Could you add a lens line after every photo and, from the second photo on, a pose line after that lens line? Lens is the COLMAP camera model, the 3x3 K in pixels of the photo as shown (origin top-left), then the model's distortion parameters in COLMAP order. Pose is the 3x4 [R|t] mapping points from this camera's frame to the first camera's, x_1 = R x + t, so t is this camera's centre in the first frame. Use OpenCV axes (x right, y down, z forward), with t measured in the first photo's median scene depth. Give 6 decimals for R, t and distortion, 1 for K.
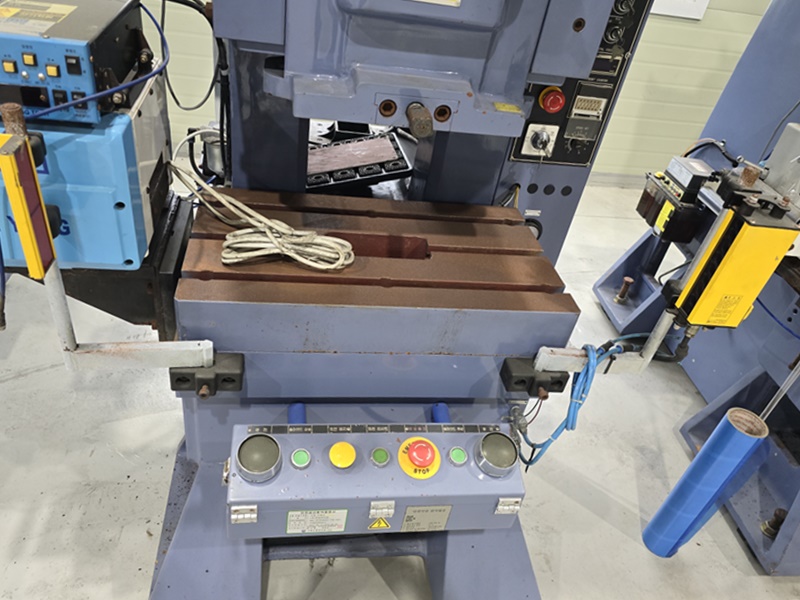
lens RADIAL K [[595.4, 0, 400.0], [0, 595.4, 300.0], [0, 0, 1]] dist [0.045306, -0.000663]
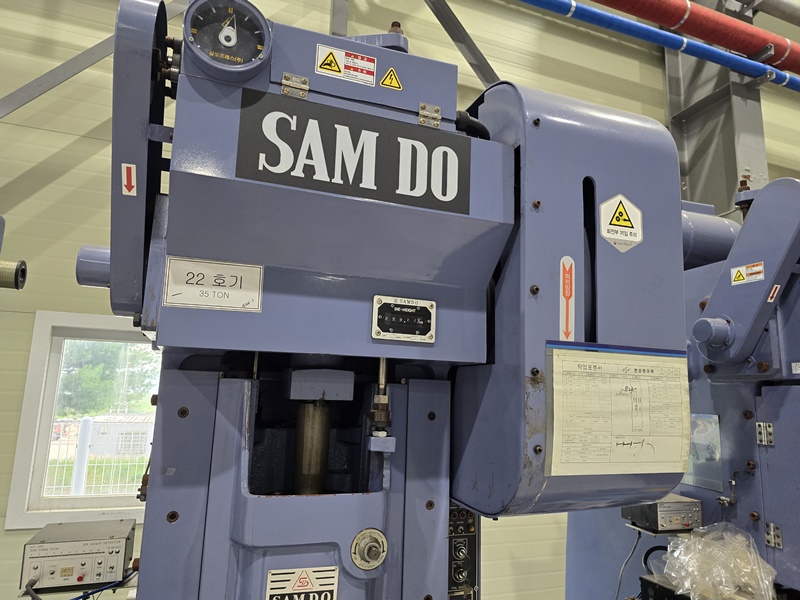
lens RADIAL K [[541.2, 0, 400.9], [0, 541.2, 306.7], [0, 0, 1]] dist [0.067956, -0.074481]
pose [[0.970886, -0.079070, 0.226116, 0.016487], [0.215178, 0.702657, -0.678212, -0.079071], [-0.105256, 0.707121, 0.699214, -0.185167]]
